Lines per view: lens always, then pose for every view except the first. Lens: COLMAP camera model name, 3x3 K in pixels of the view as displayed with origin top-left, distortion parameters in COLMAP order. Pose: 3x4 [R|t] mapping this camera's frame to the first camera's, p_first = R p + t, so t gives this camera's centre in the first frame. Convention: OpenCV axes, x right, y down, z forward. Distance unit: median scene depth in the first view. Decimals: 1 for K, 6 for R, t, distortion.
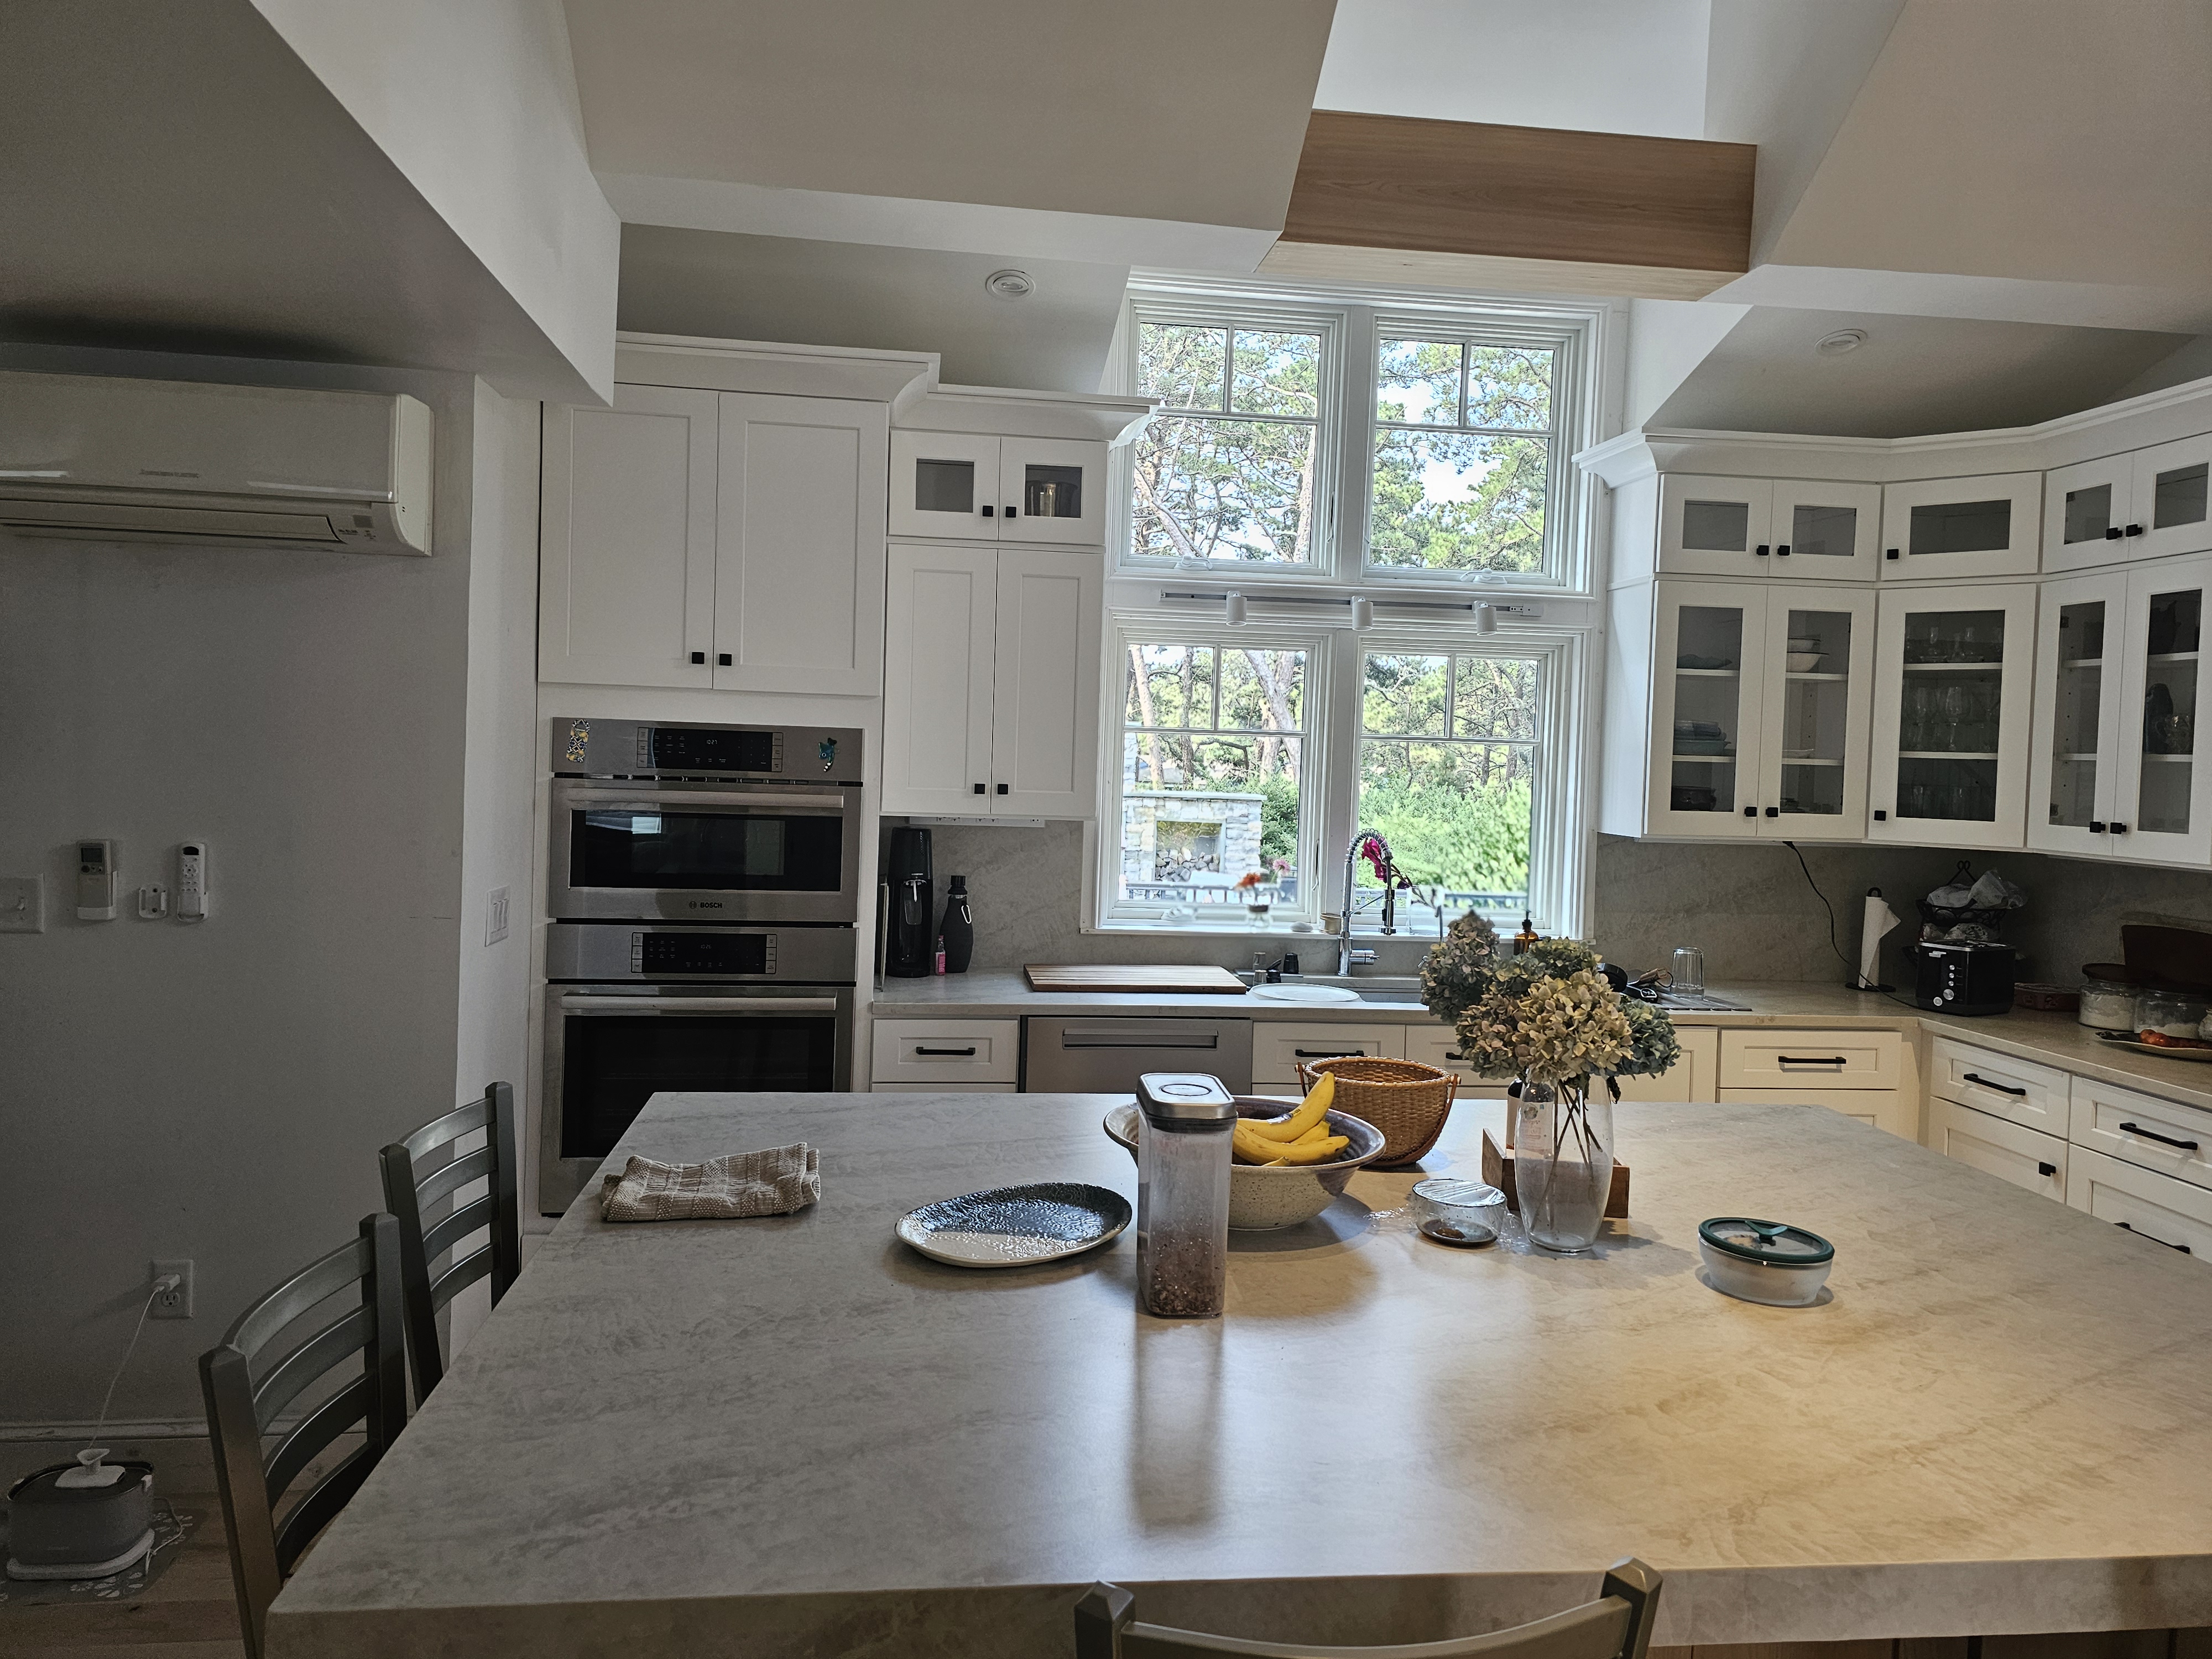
lens RADIAL K [[1475.1, 0, 1102.8], [0, 1475.1, 792.8], [0, 0, 1]] dist [0.071858, -0.067796]
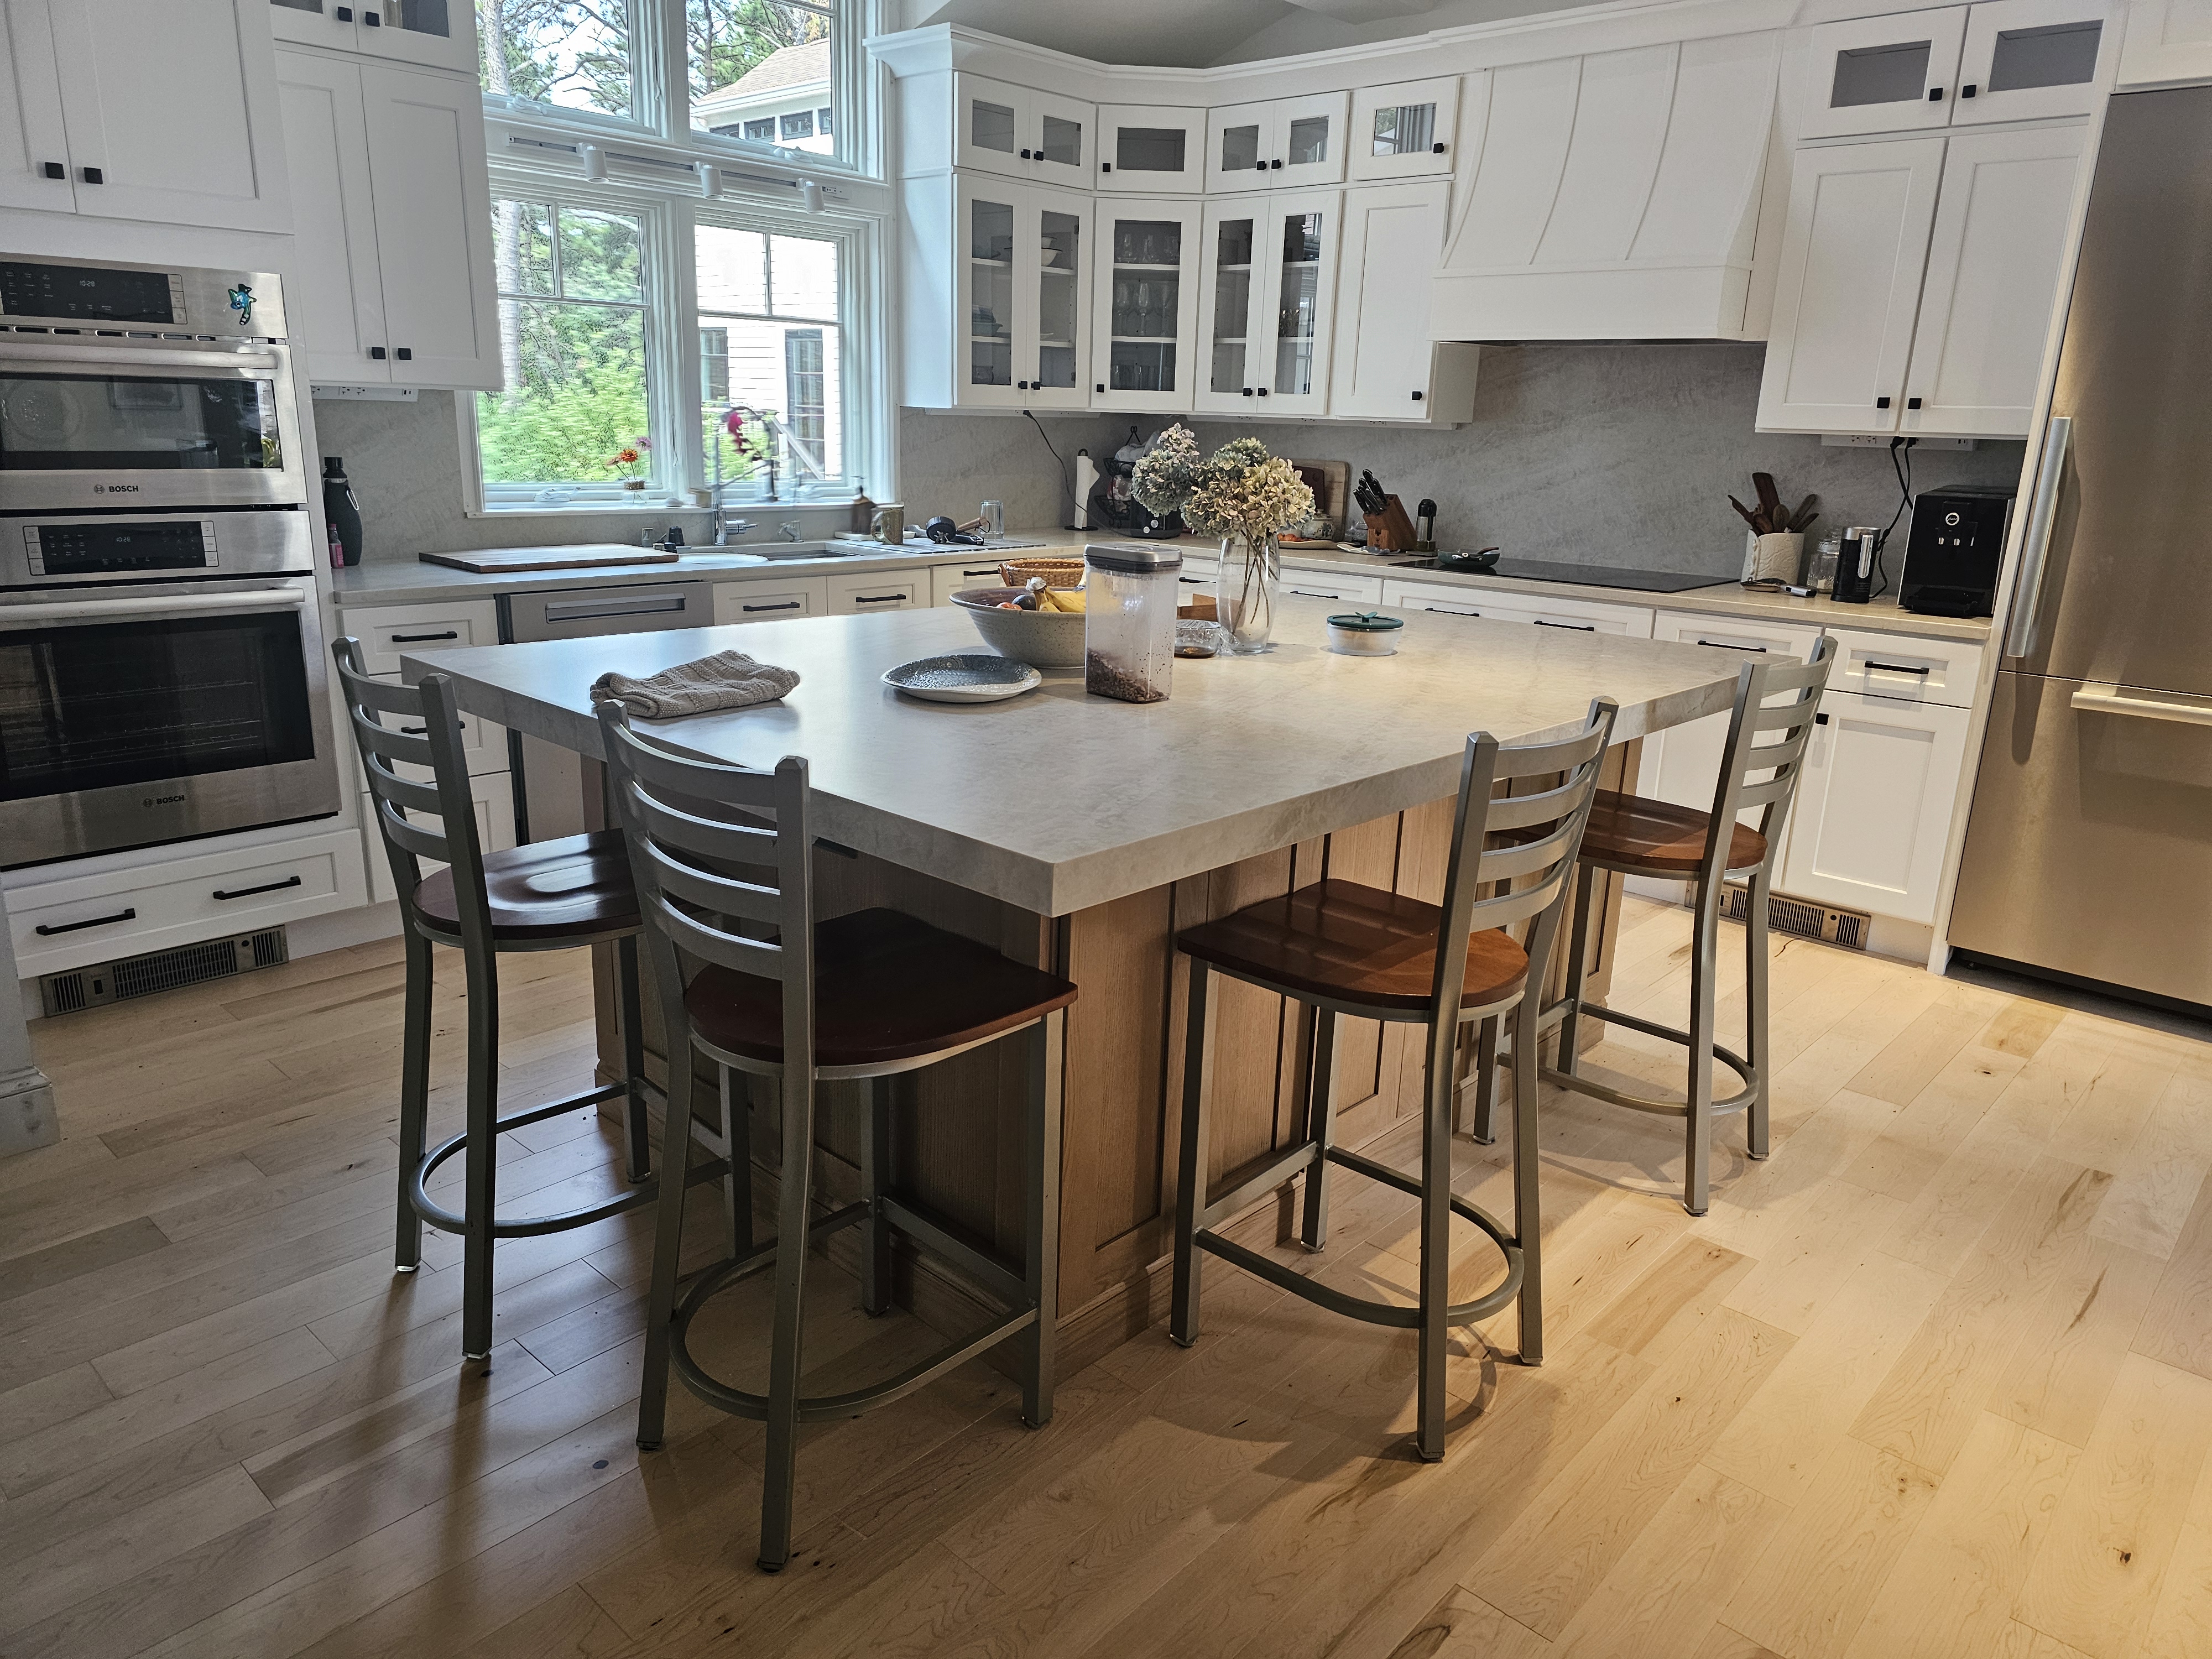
lens RADIAL K [[1469.8, 0, 1096.4], [0, 1469.8, 823.3], [0, 0, 1]] dist [0.072022, -0.068703]
pose [[0.765269, -0.184470, 0.616712, -0.363563], [0.013054, 0.962309, 0.271646, 0.031571], [-0.643578, -0.199832, 0.738833, -0.018287]]
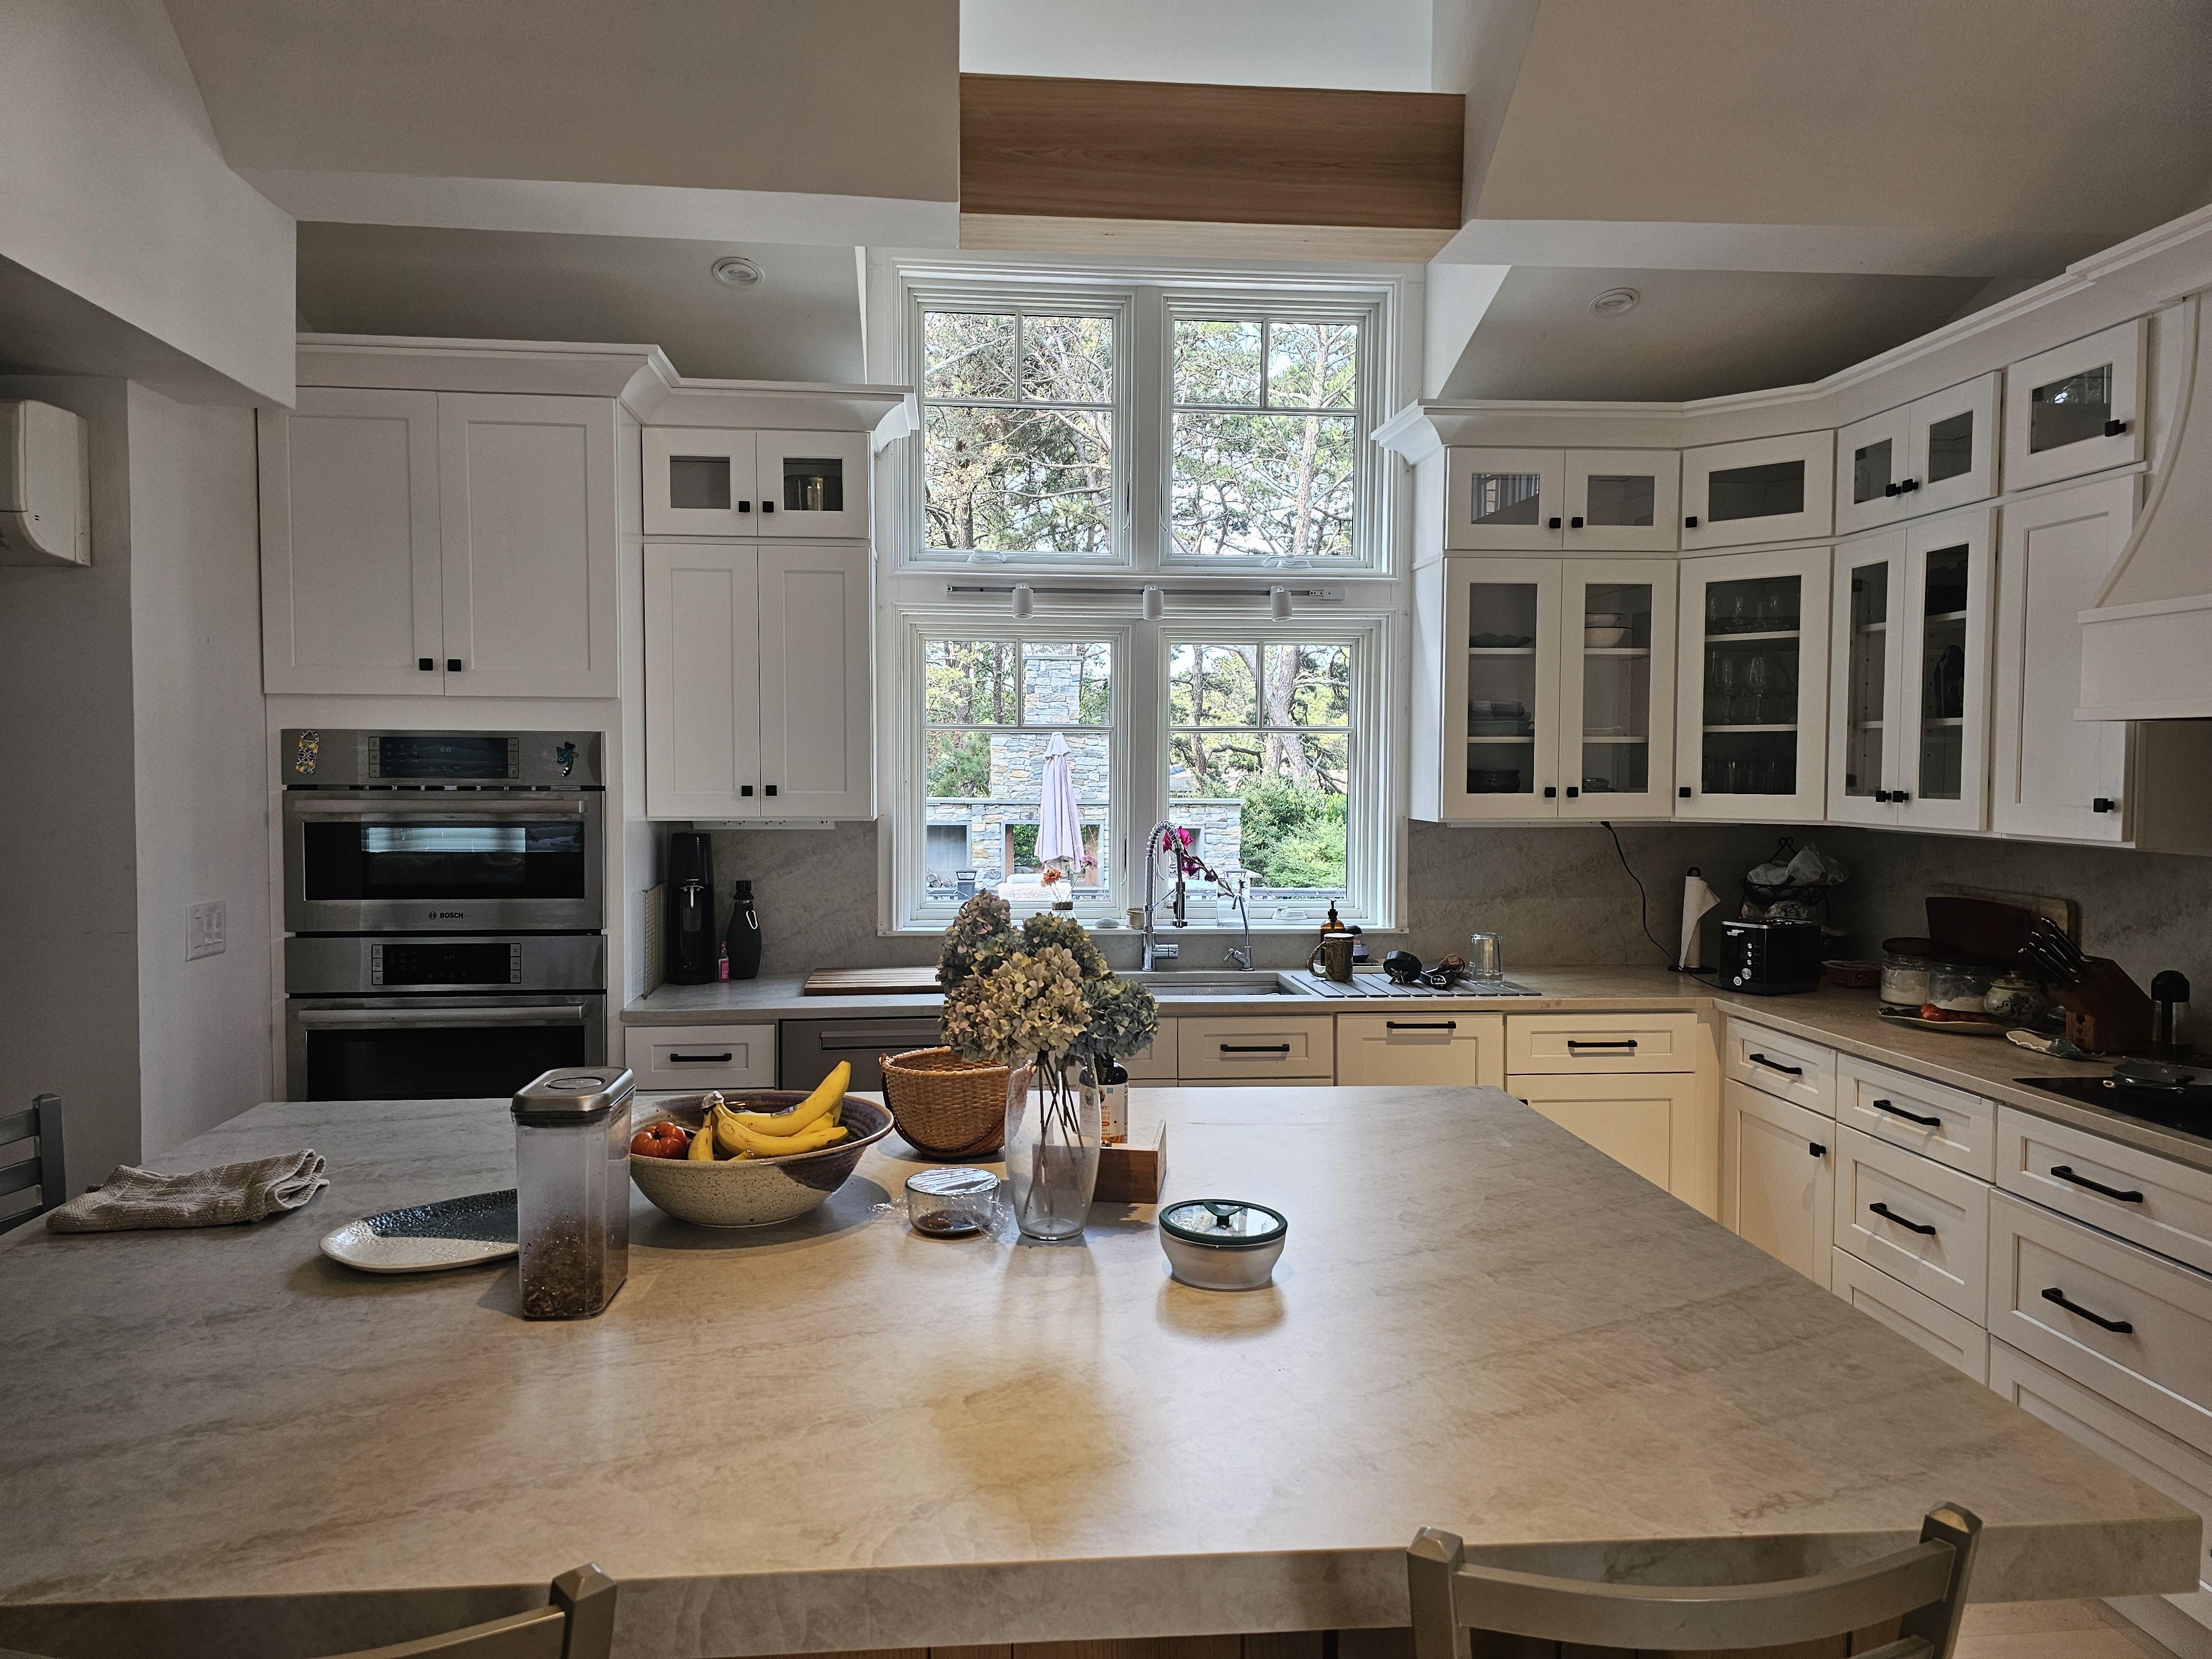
lens RADIAL K [[1469.8, 0, 1096.4], [0, 1469.8, 823.3], [0, 0, 1]] dist [0.072022, -0.068703]
pose [[0.999078, -0.028214, -0.032348, 0.179122], [0.028612, 0.999520, 0.011900, 0.013826], [0.031997, -0.012814, 0.999406, 0.025428]]
